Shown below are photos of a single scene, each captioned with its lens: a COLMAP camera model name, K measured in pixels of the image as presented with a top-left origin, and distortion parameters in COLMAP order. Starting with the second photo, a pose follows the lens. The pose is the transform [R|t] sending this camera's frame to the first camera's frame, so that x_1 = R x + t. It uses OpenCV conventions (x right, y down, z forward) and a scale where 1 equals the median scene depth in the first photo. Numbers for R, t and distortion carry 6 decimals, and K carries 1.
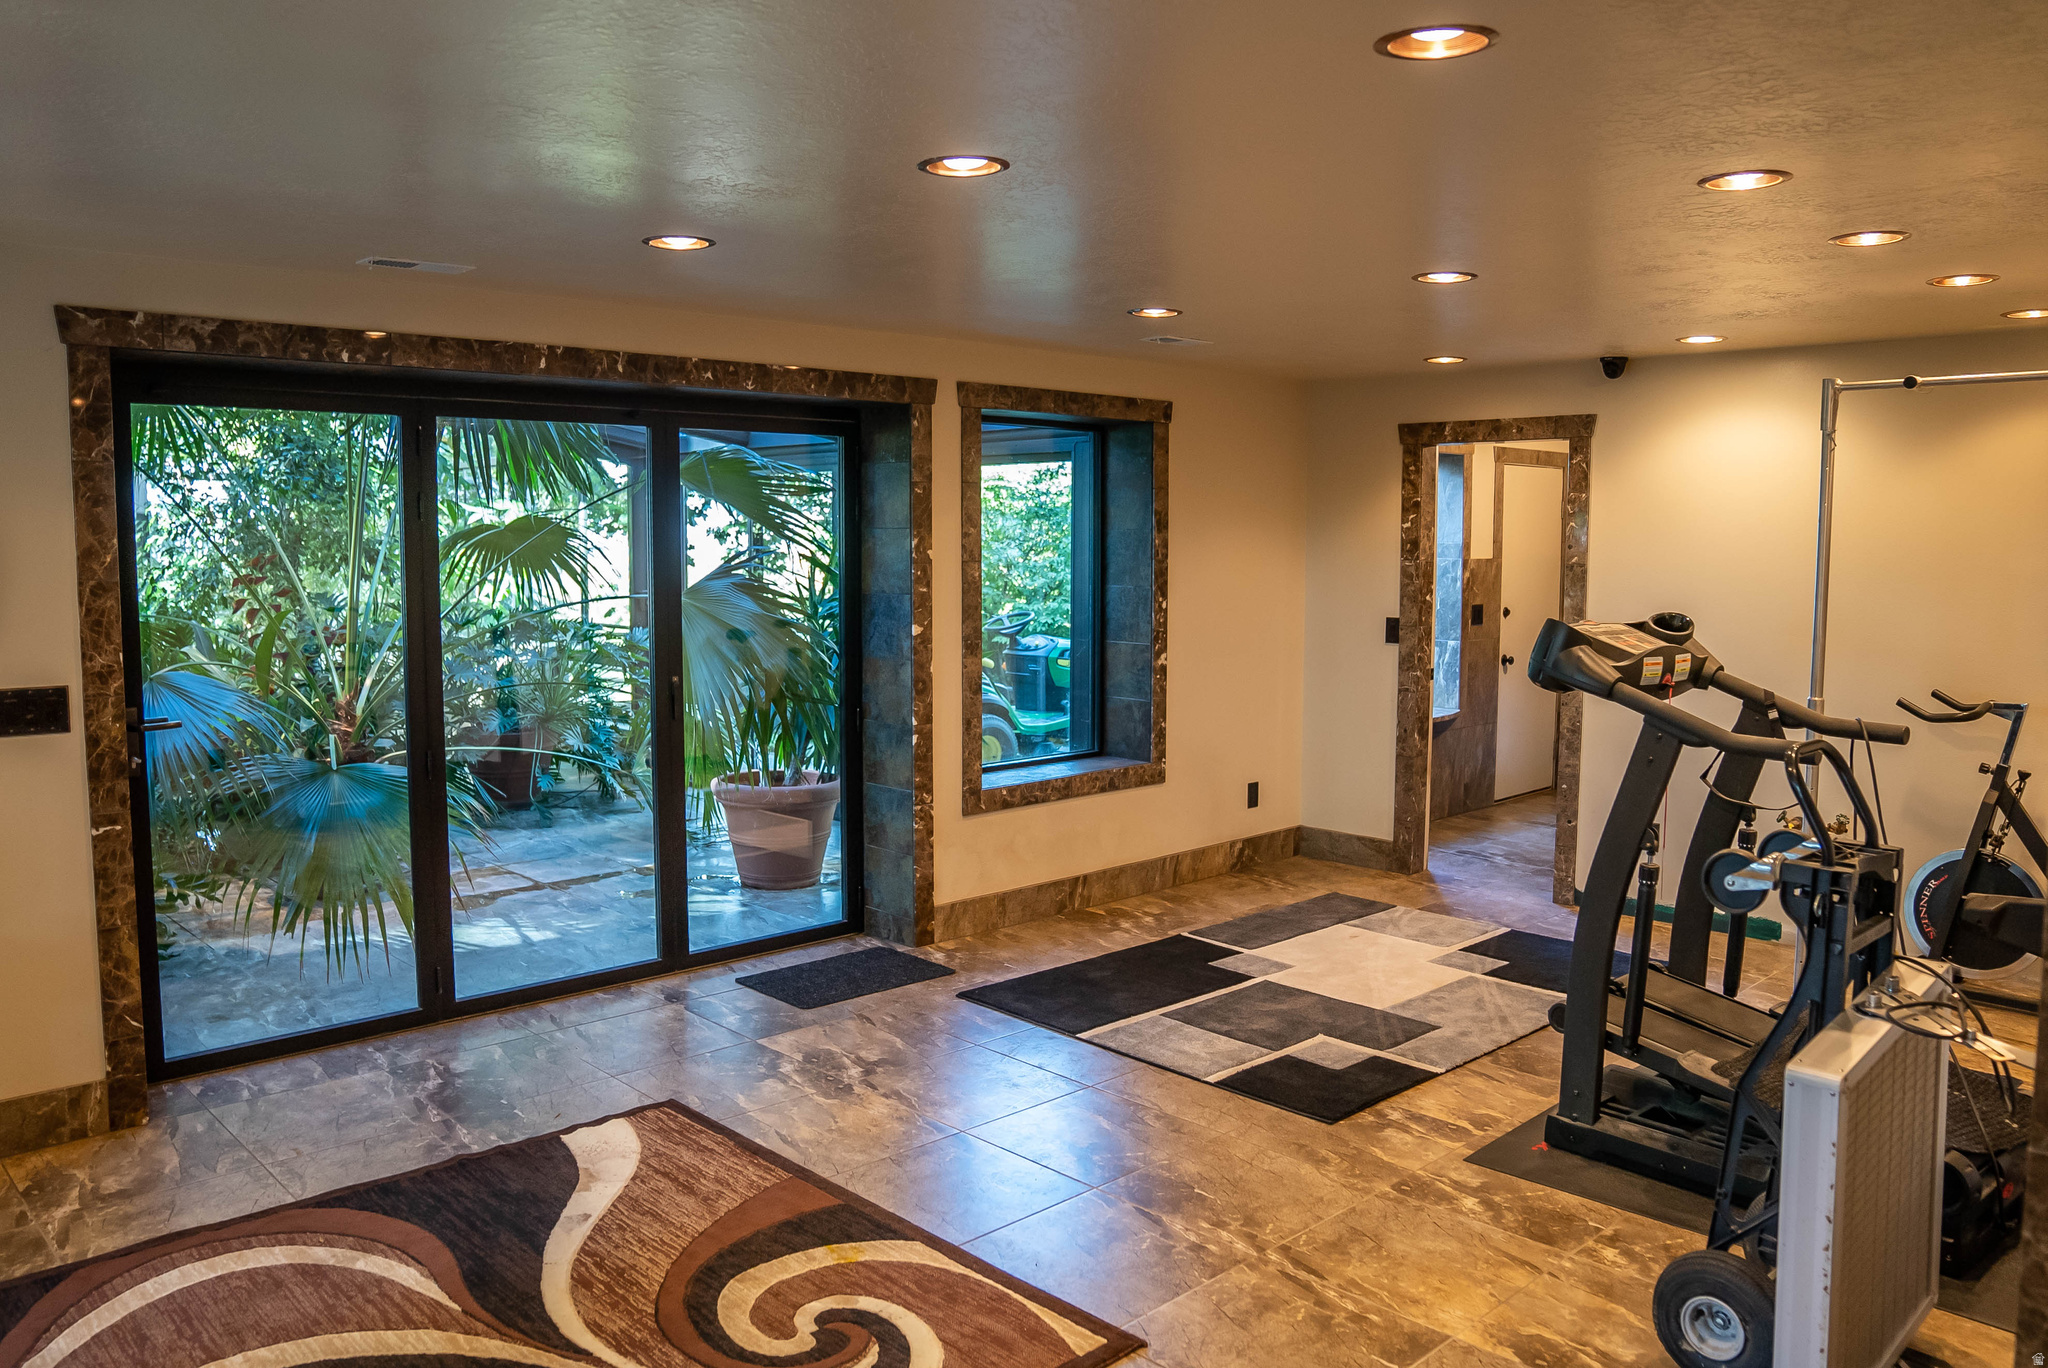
lens RADIAL K [[1529.0, 0, 1024.0], [0, 1529.0, 684.0], [0, 0, 1]] dist [-0.144511, 0.114353]
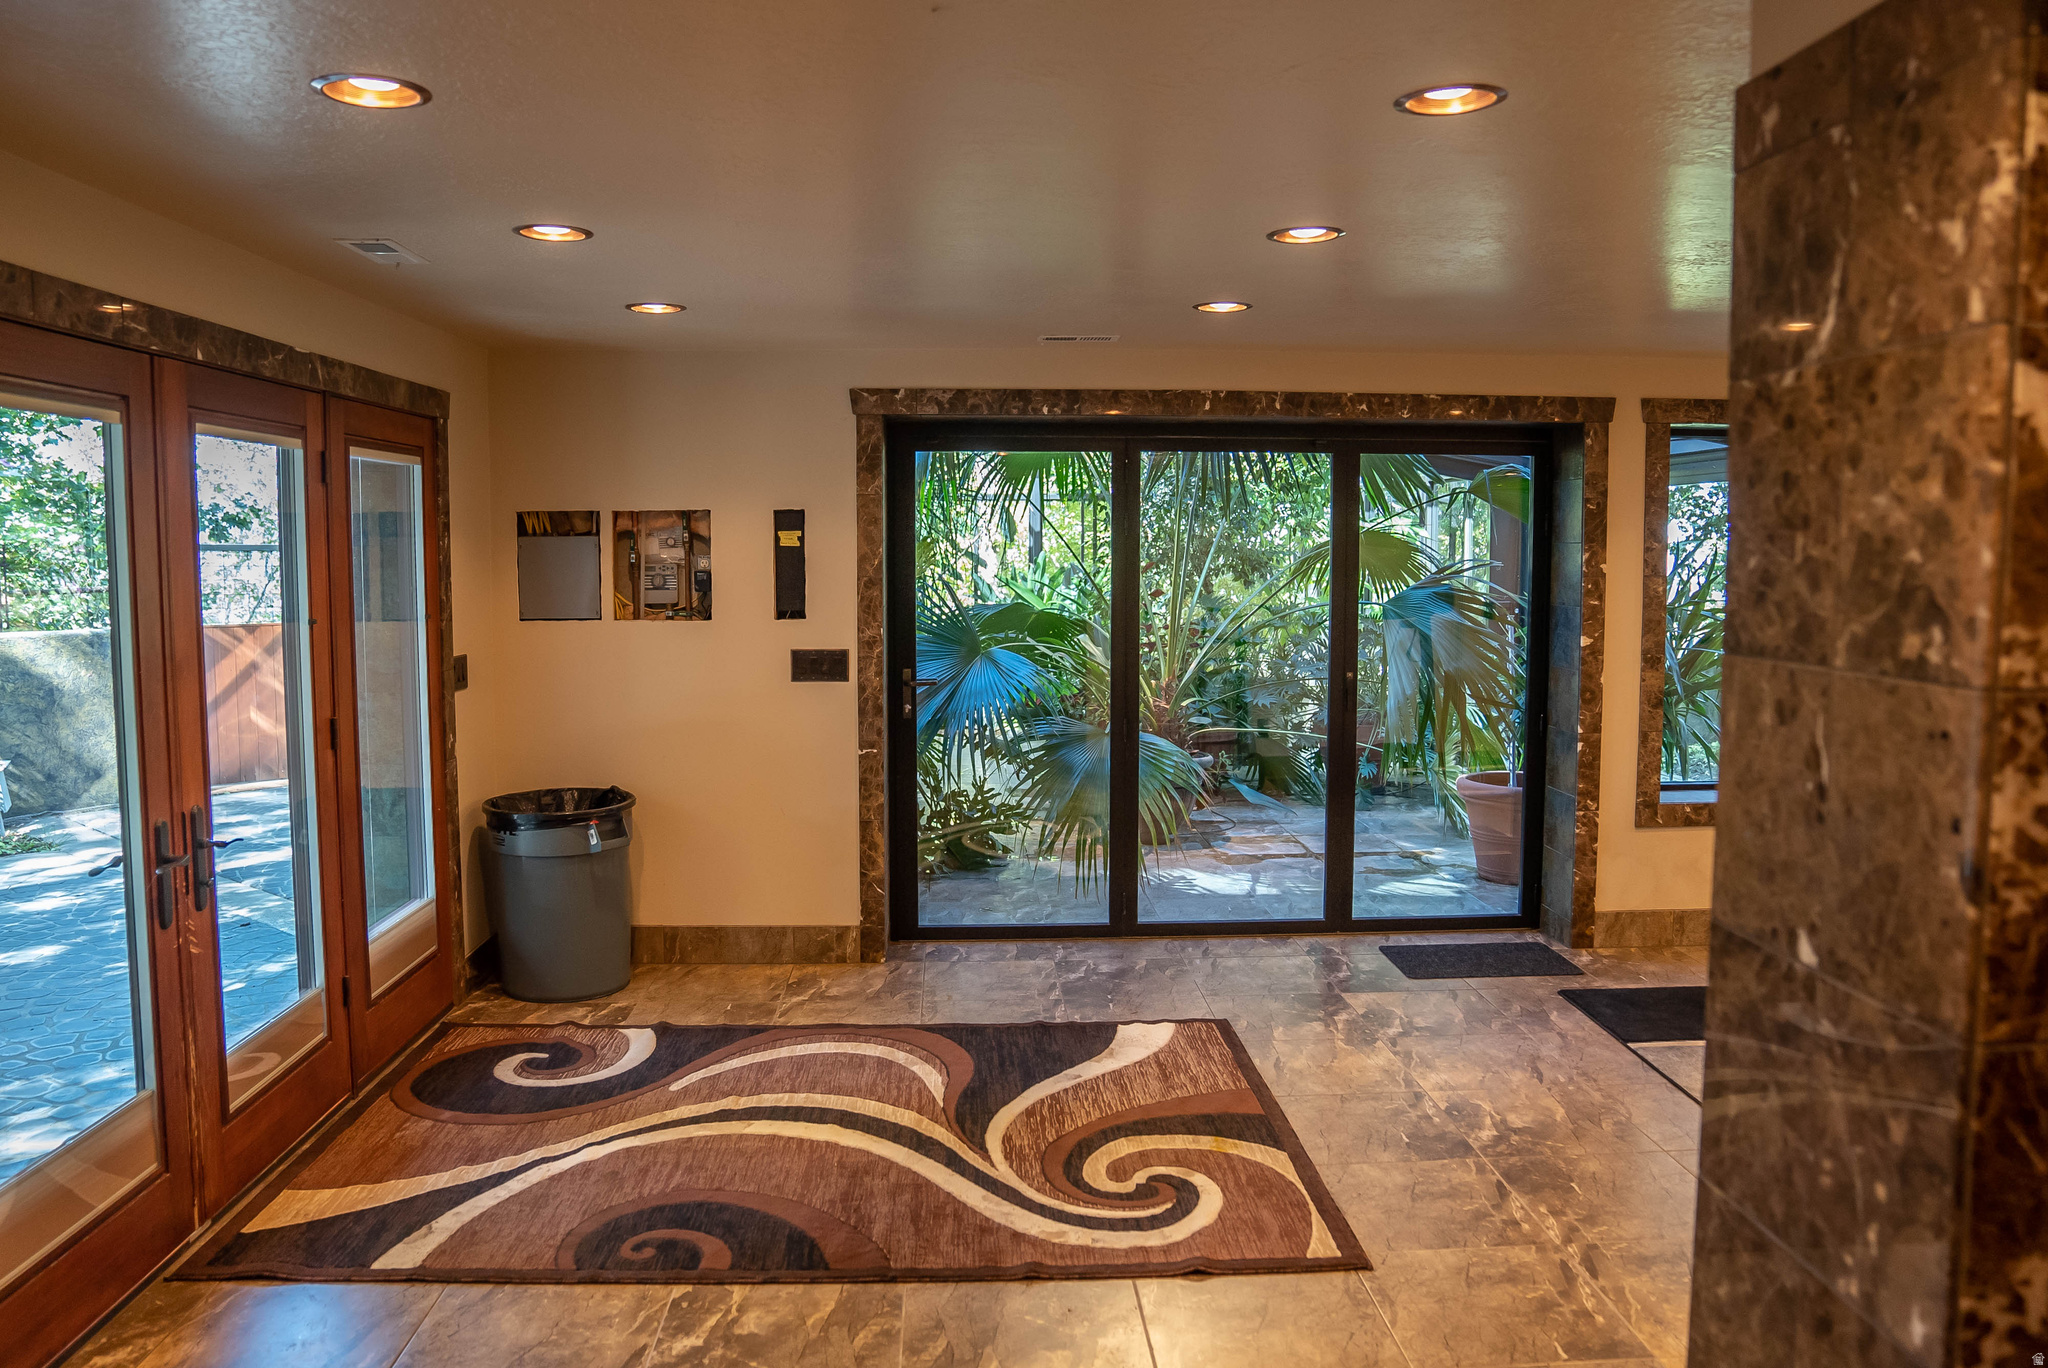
lens RADIAL K [[1529.0, 0, 1024.0], [0, 1529.0, 684.0], [0, 0, 1]] dist [-0.144511, 0.114353]
pose [[0.752291, 0.055700, -0.656472, 0.397550], [-0.061051, 0.998026, 0.014718, 0.002337], [0.655996, 0.029006, 0.754207, -0.019826]]
